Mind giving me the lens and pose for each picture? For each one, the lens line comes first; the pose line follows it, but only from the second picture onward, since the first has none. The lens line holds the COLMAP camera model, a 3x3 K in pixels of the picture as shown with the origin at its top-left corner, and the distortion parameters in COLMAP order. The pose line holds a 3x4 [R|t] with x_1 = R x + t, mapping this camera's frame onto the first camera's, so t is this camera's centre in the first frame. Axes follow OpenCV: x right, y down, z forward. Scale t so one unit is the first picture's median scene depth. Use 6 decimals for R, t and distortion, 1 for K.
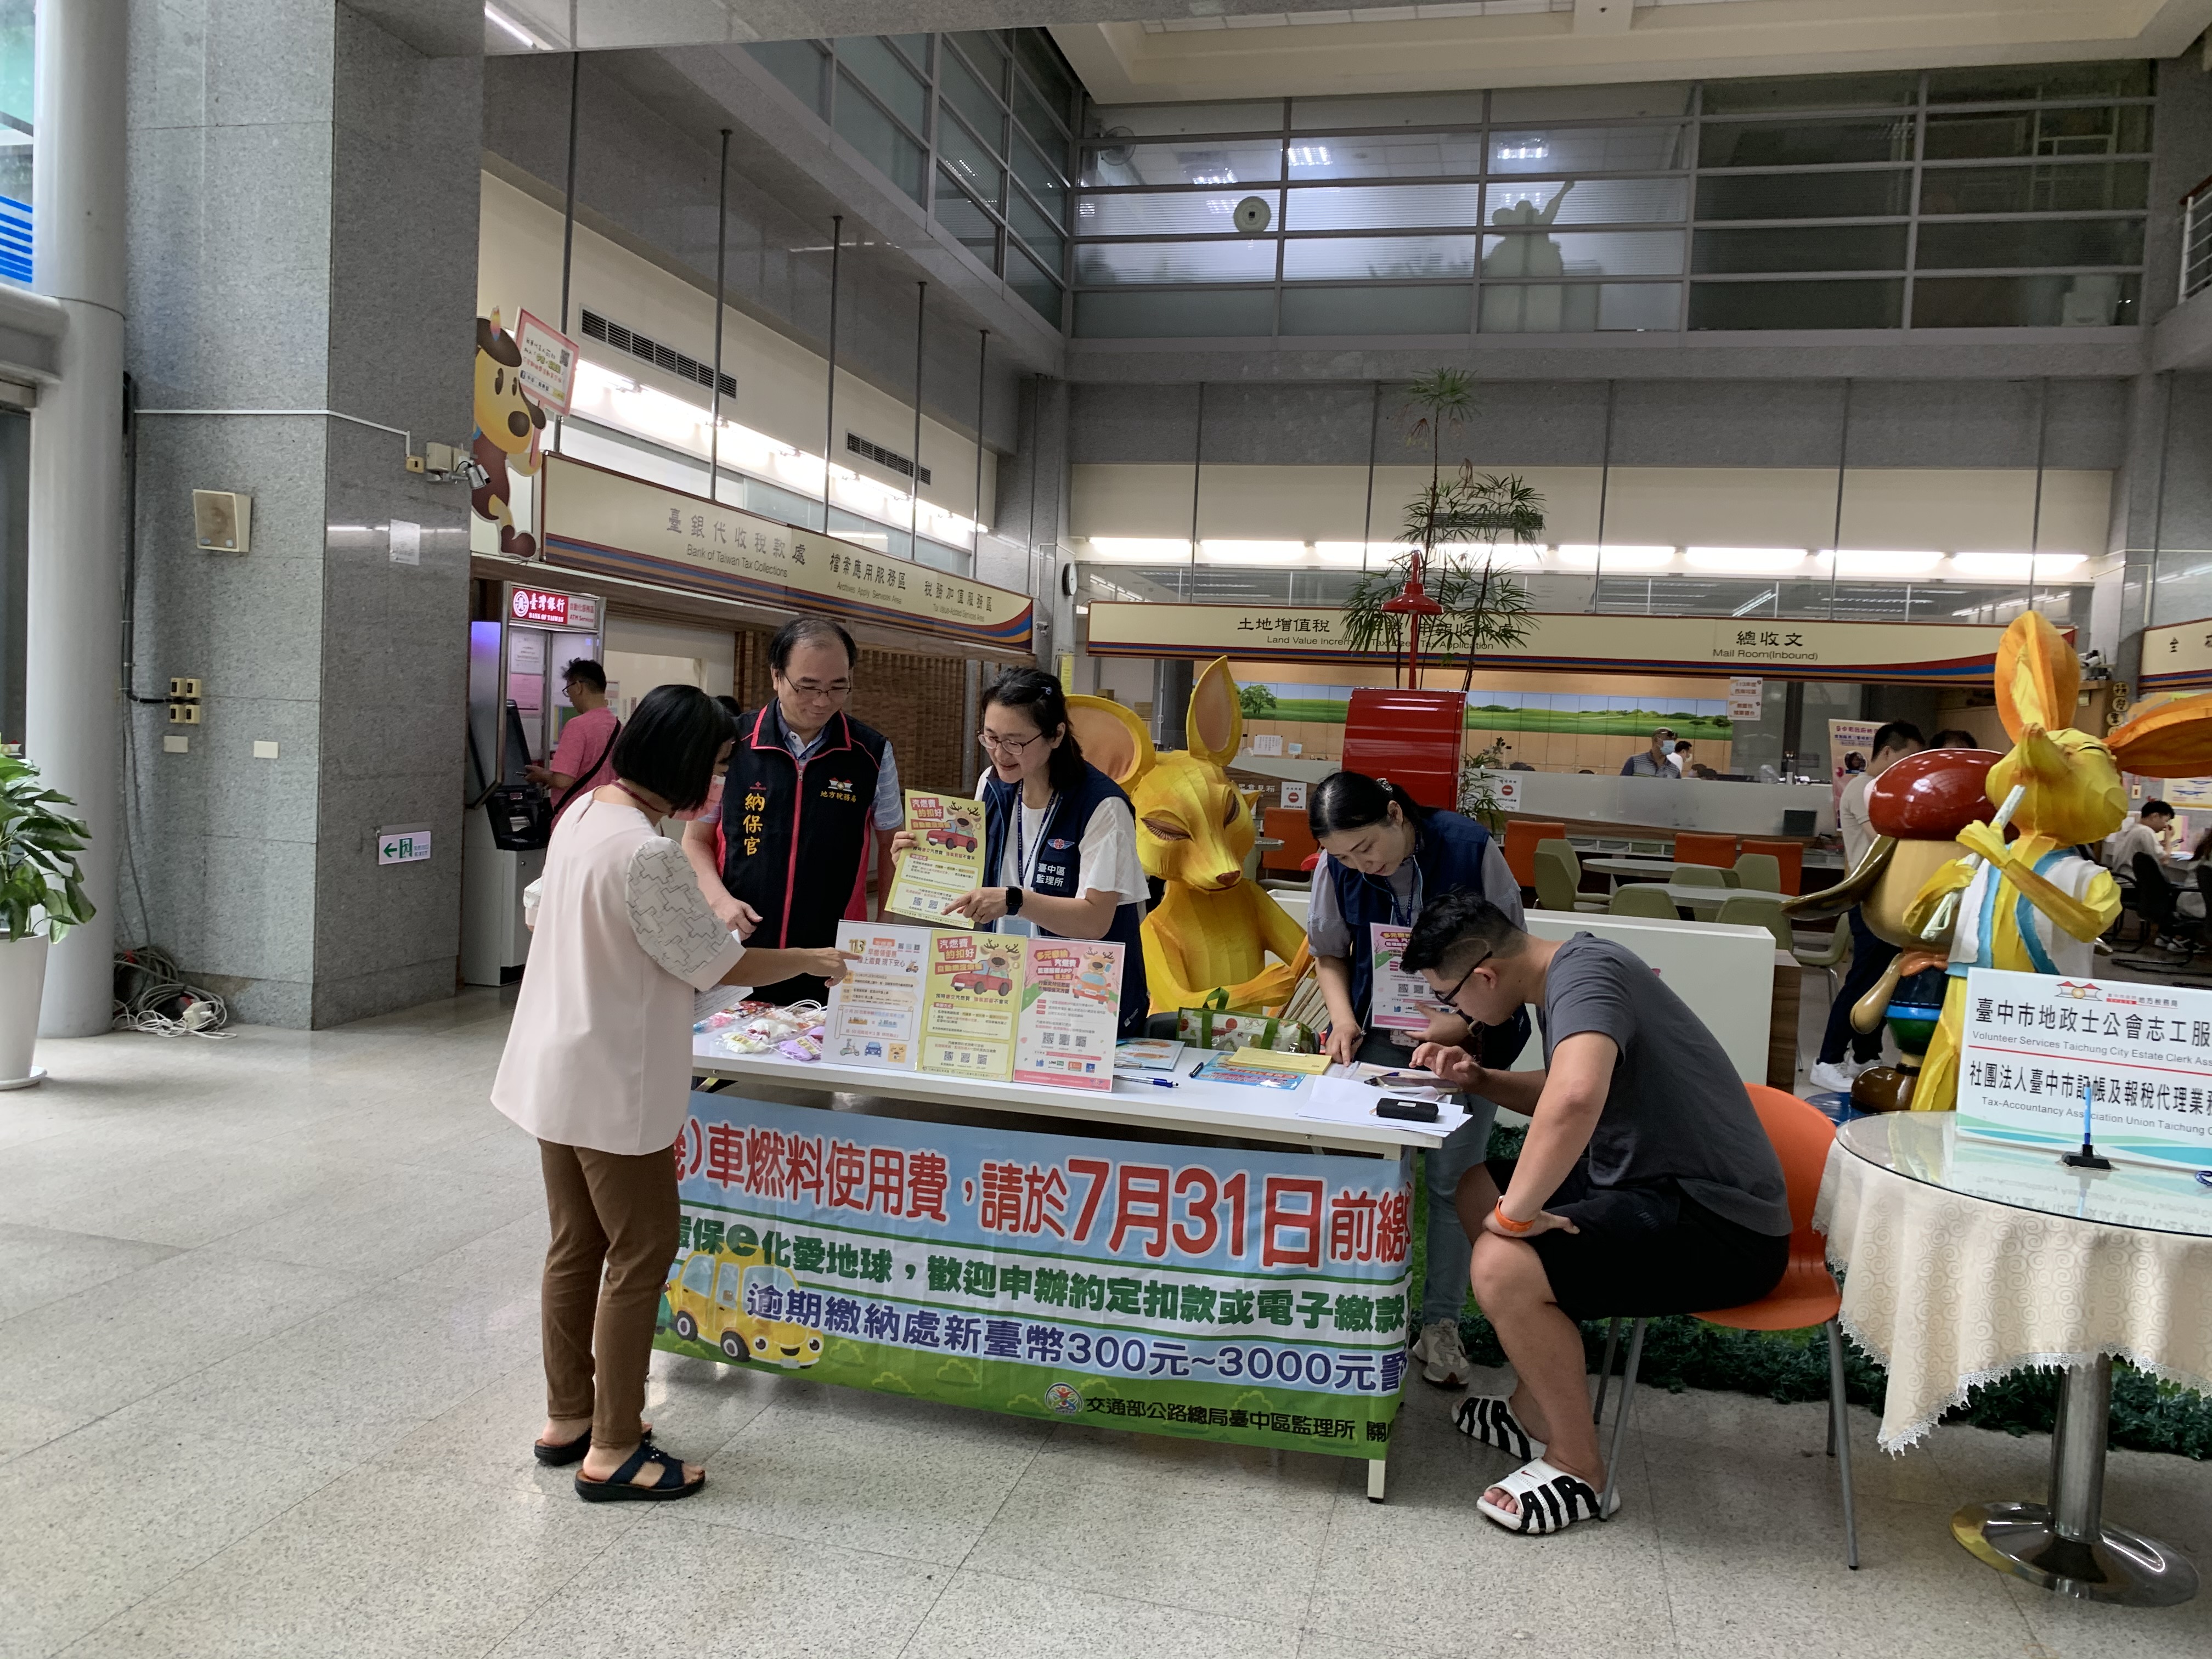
lens RADIAL K [[1667.7, 0, 1097.8], [0, 1667.7, 828.8], [0, 0, 1]] dist [0.006388, -0.005322]
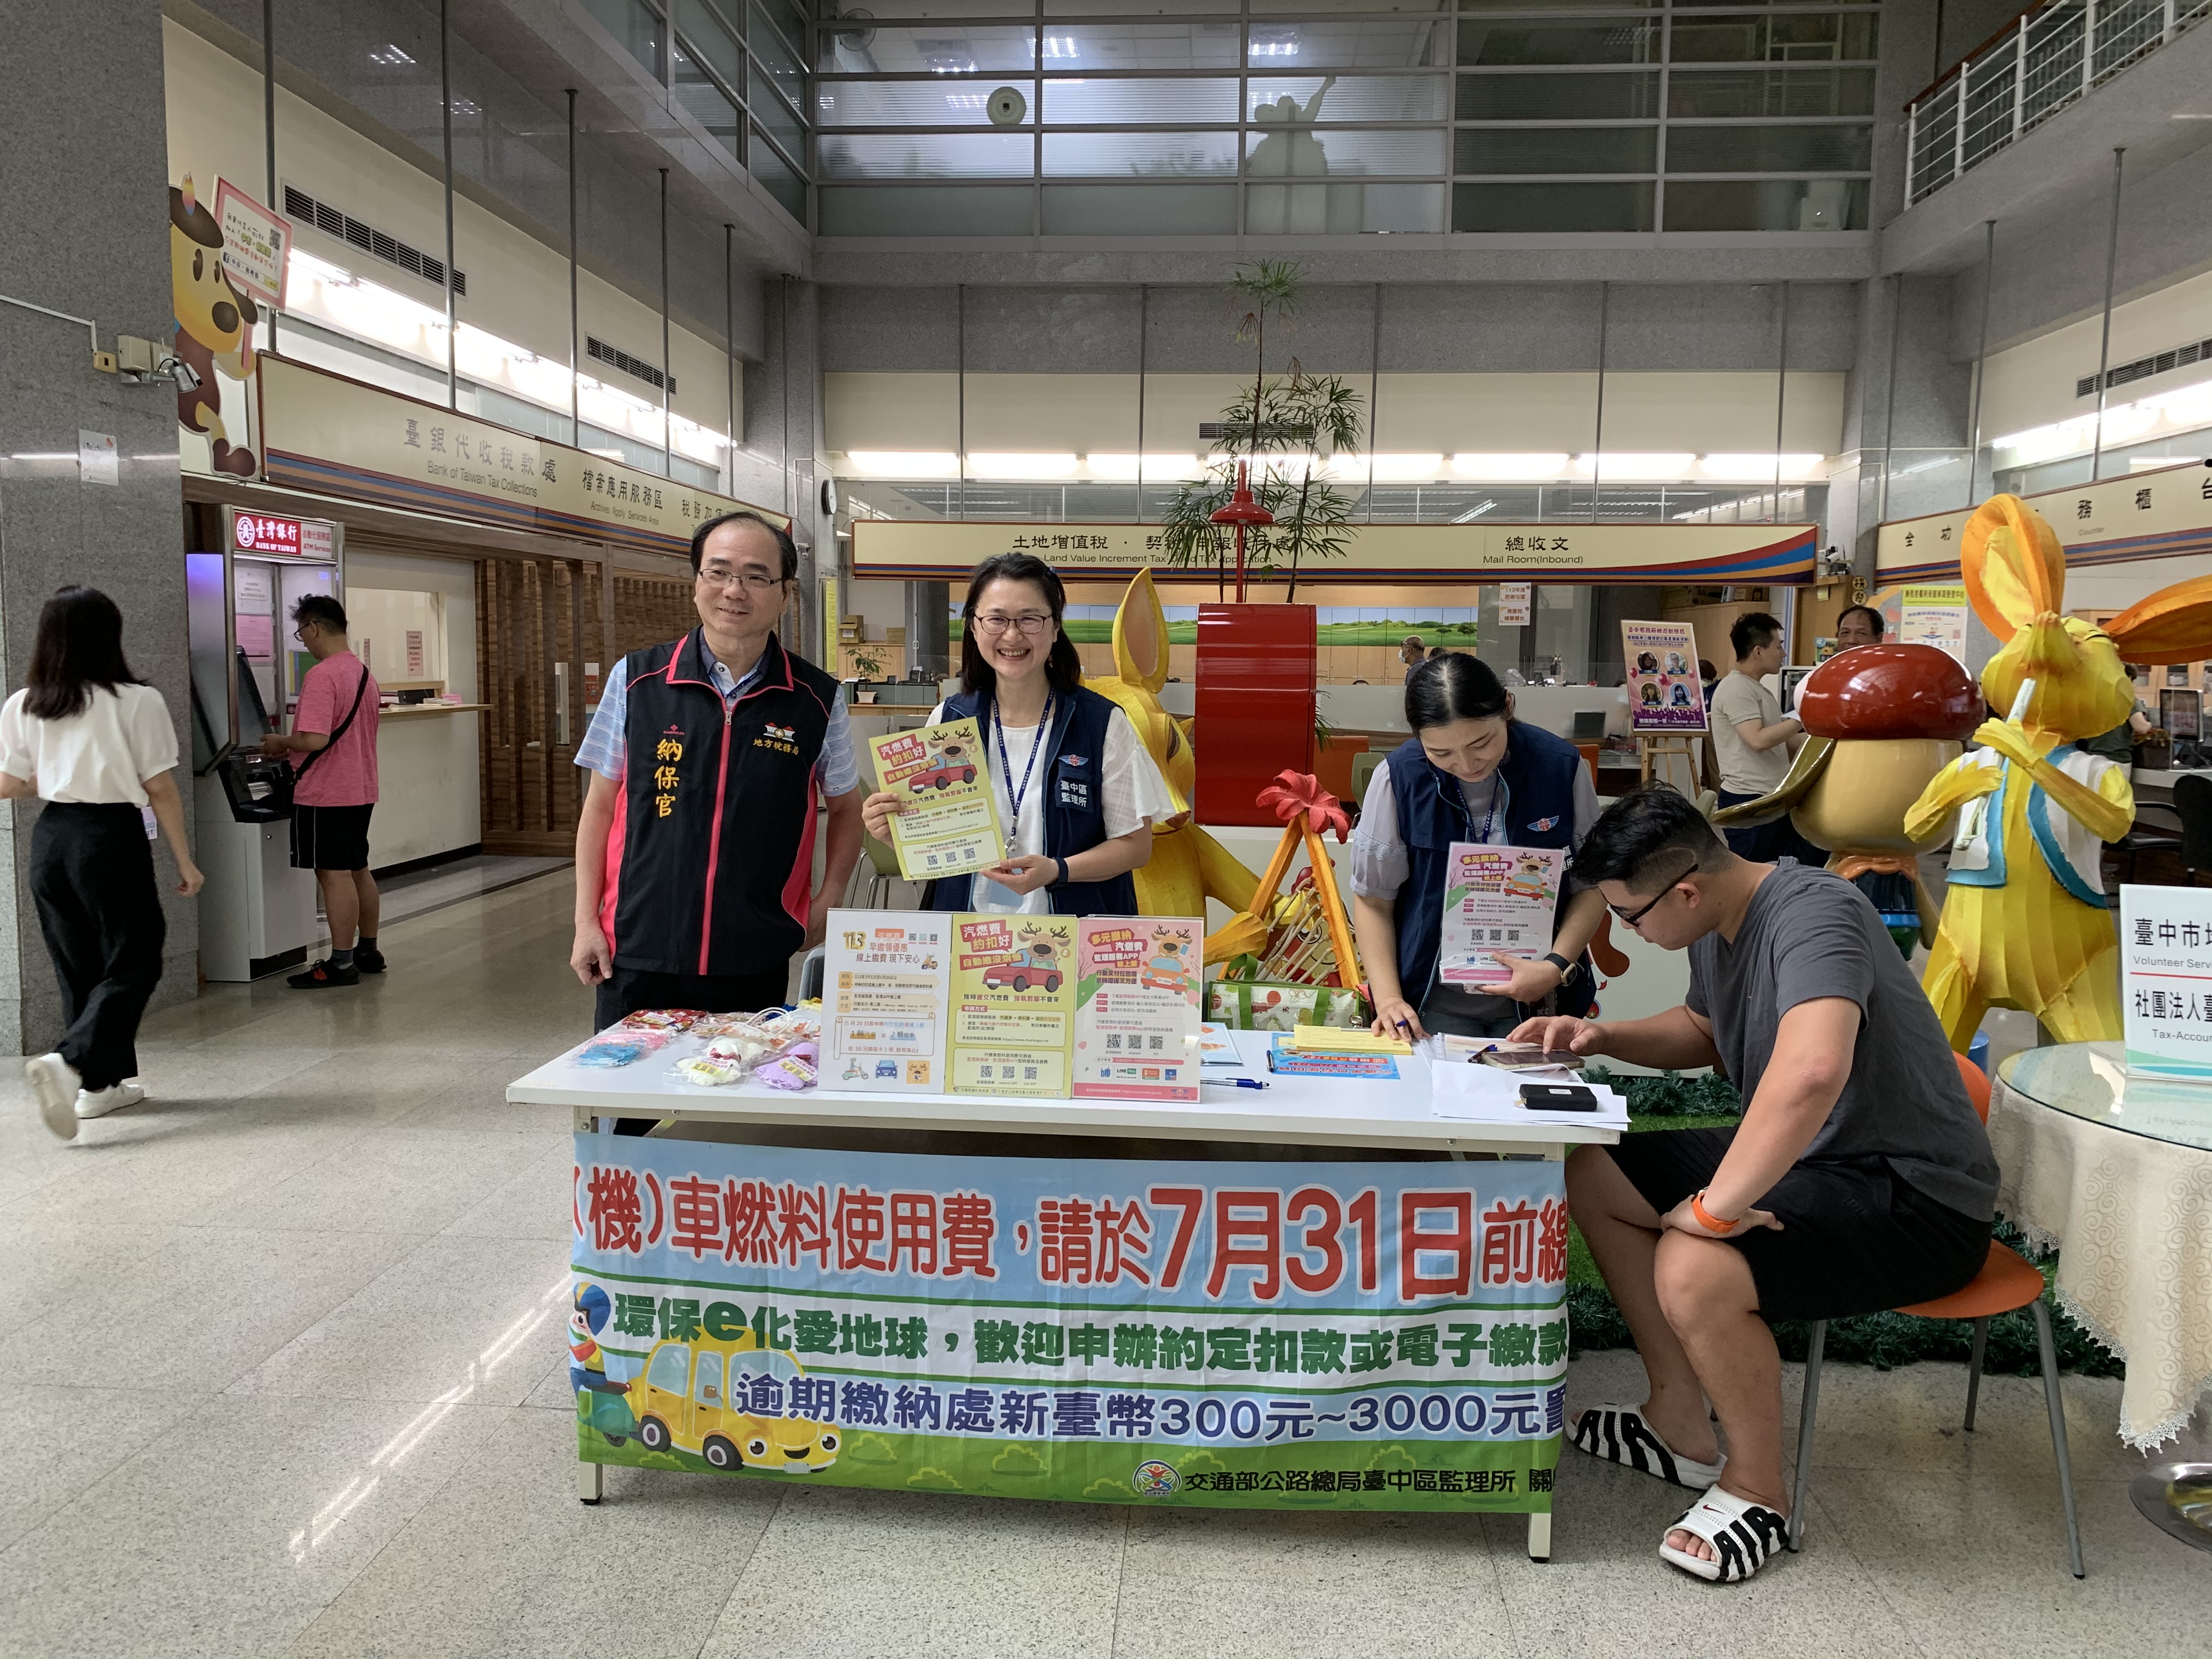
lens RADIAL K [[1667.7, 0, 1113.1], [0, 1667.7, 829.8], [0, 0, 1]] dist [0.006388, -0.005322]
pose [[0.984140, -0.053481, 0.169143, -0.063564], [0.045568, 0.997693, 0.050324, -0.006457], [-0.171444, -0.041818, 0.984306, 0.084454]]
